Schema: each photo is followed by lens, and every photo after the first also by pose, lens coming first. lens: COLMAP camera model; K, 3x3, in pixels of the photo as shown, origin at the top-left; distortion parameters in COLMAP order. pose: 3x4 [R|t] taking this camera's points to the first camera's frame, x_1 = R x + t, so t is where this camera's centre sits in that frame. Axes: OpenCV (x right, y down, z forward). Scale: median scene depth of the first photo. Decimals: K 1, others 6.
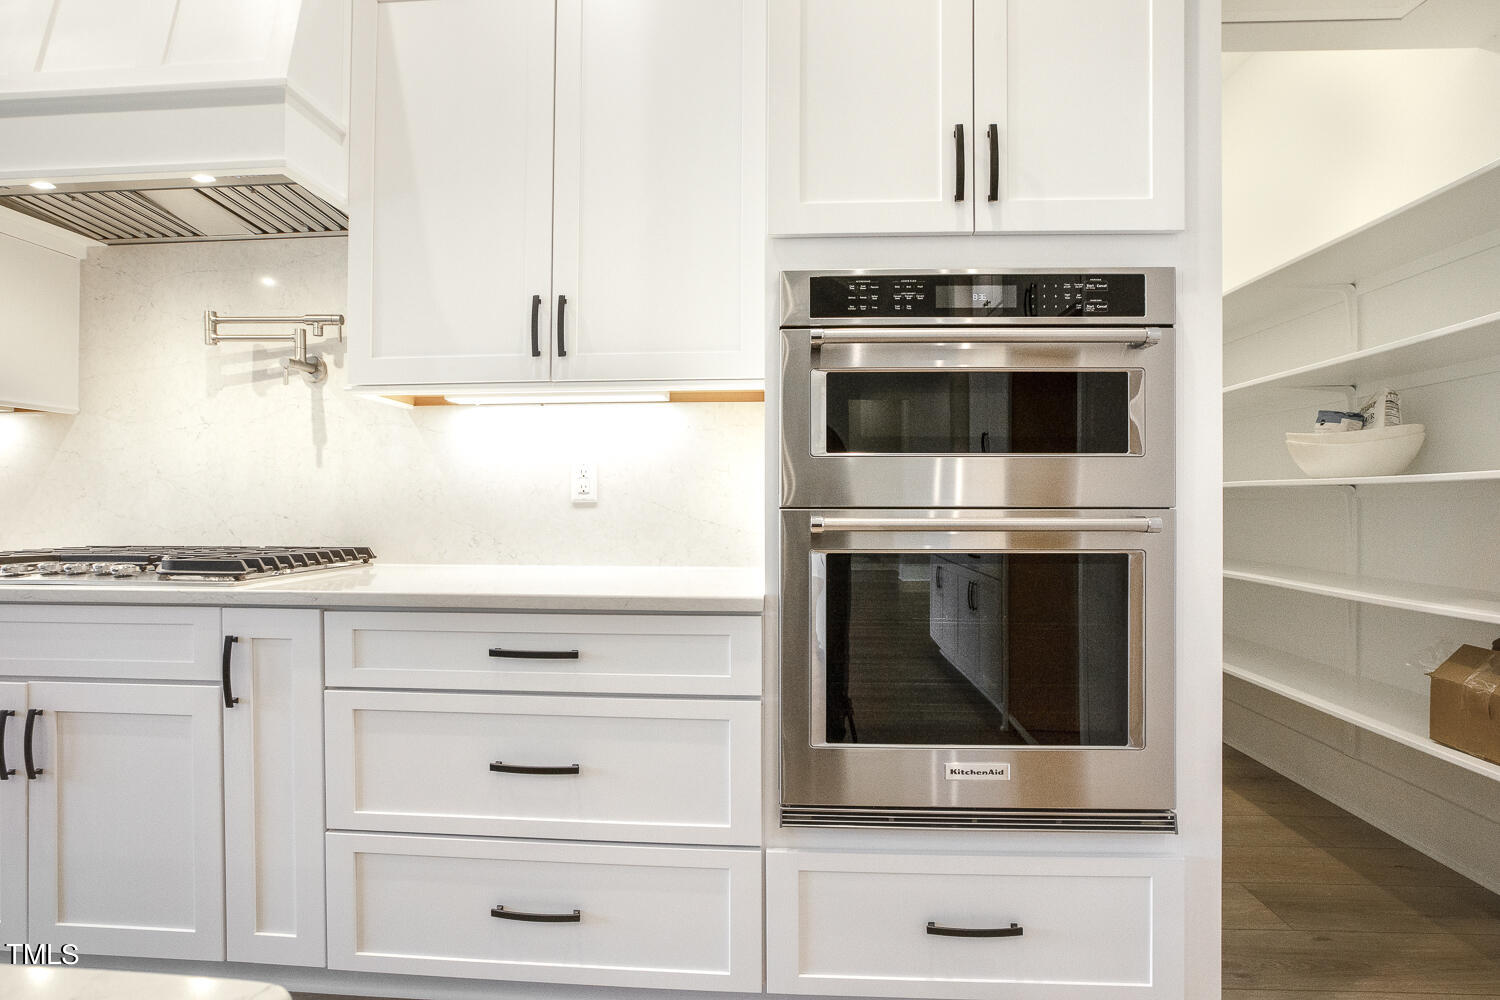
lens RADIAL K [[728.5, 0, 750.0], [0, 728.5, 500.0], [0, 0, 1]] dist [-0.055140, 0.020933]
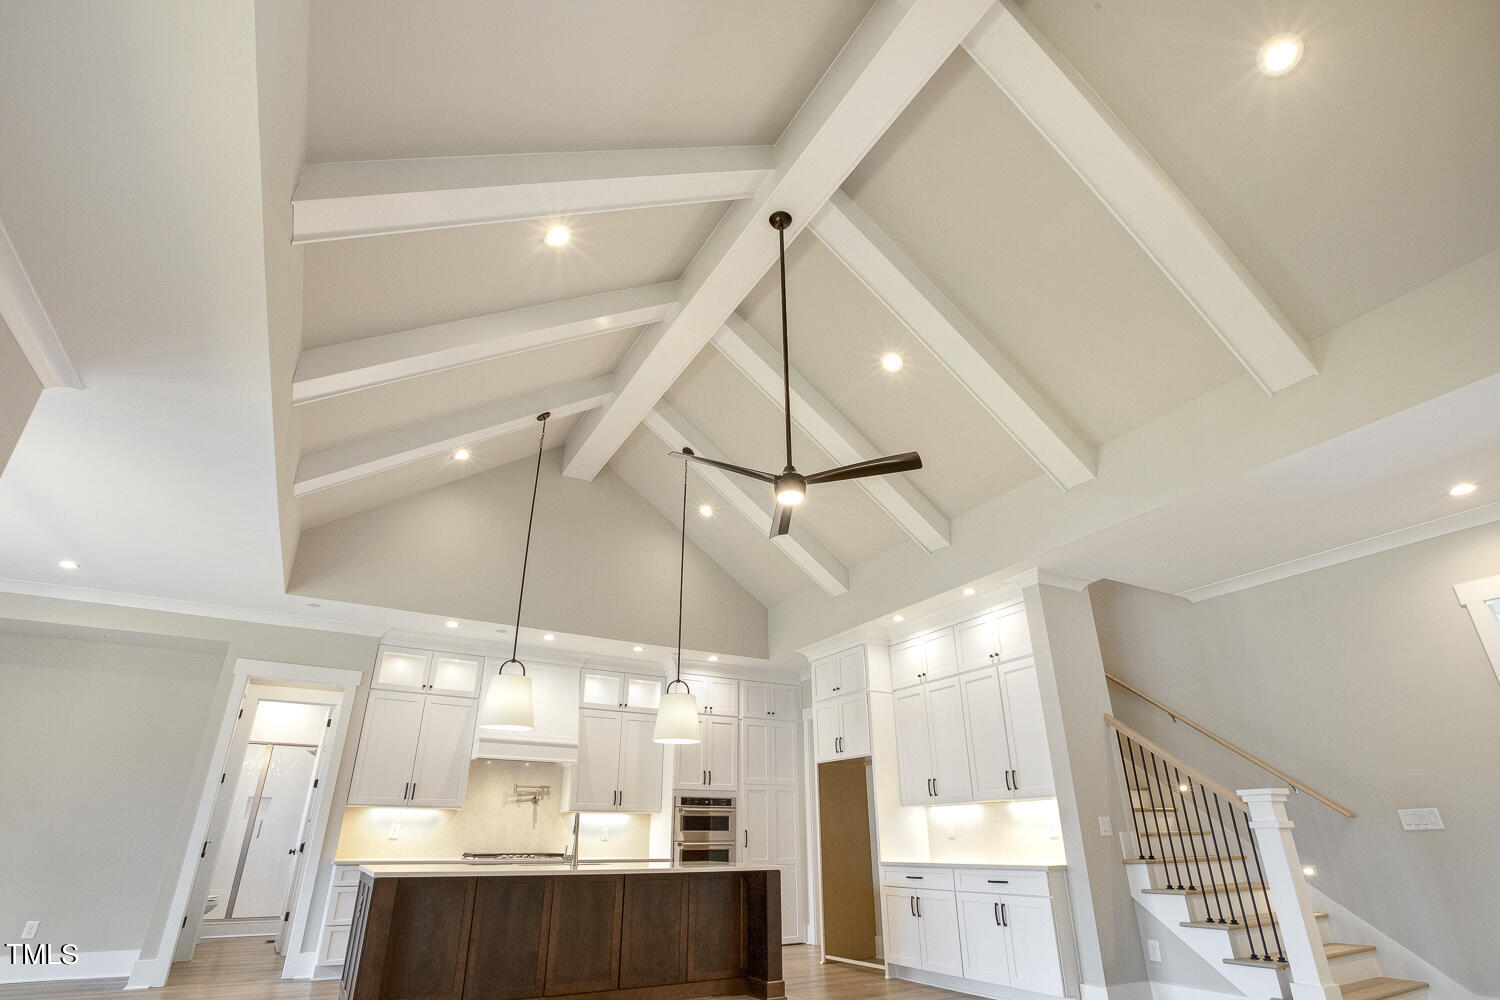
lens RADIAL K [[728.5, 0, 750.0], [0, 728.5, 500.0], [0, 0, 1]] dist [-0.055140, 0.020933]
pose [[0.834390, 0.230982, 0.500441, -2.855518], [0.002987, 0.906044, -0.423172, -0.021167], [-0.551167, 0.354586, 0.755304, -4.439668]]
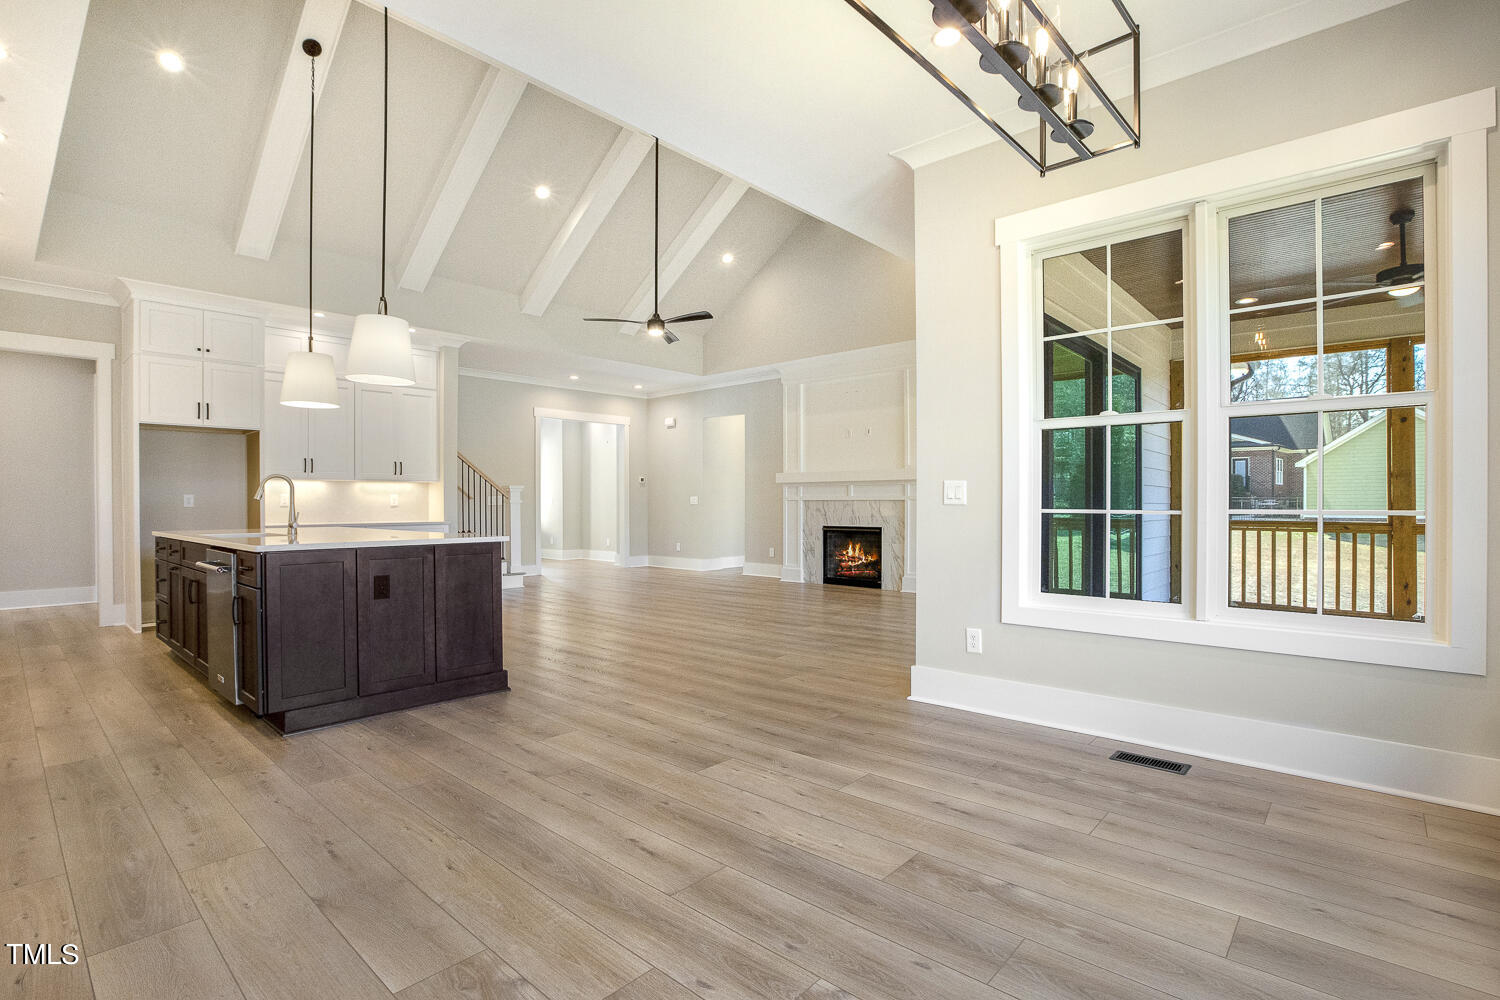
lens RADIAL K [[699.7, 0, 753.0], [0, 699.7, 505.8], [0, 0, 1]] dist [-0.027214, 0.000323]
pose [[-0.781385, -0.003231, 0.624040, -4.995209], [0.002549, 0.999962, 0.008369, -0.033000], [-0.624044, 0.008130, -0.781347, 1.087217]]
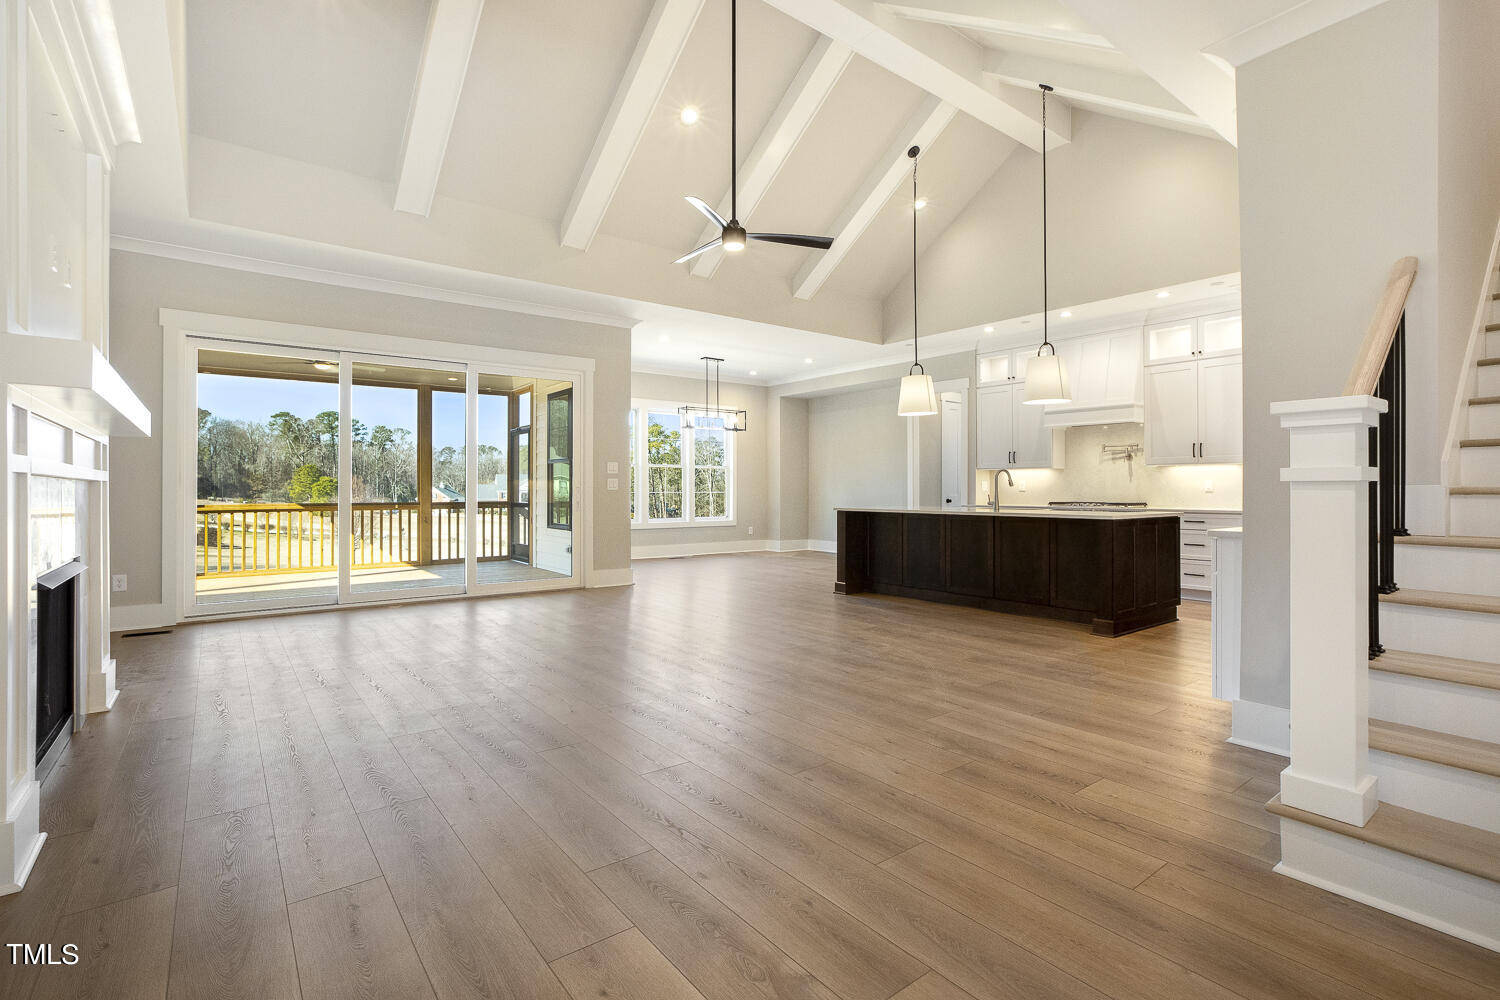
lens RADIAL K [[711.7, 0, 755.1], [0, 711.7, 483.6], [0, 0, 1]] dist [-0.003458, 0.000245]
pose [[0.664282, -0.003873, -0.747472, 1.416361], [-0.001248, 0.999979, -0.006290, -0.016138], [0.747481, 0.005111, 0.664264, -4.696144]]
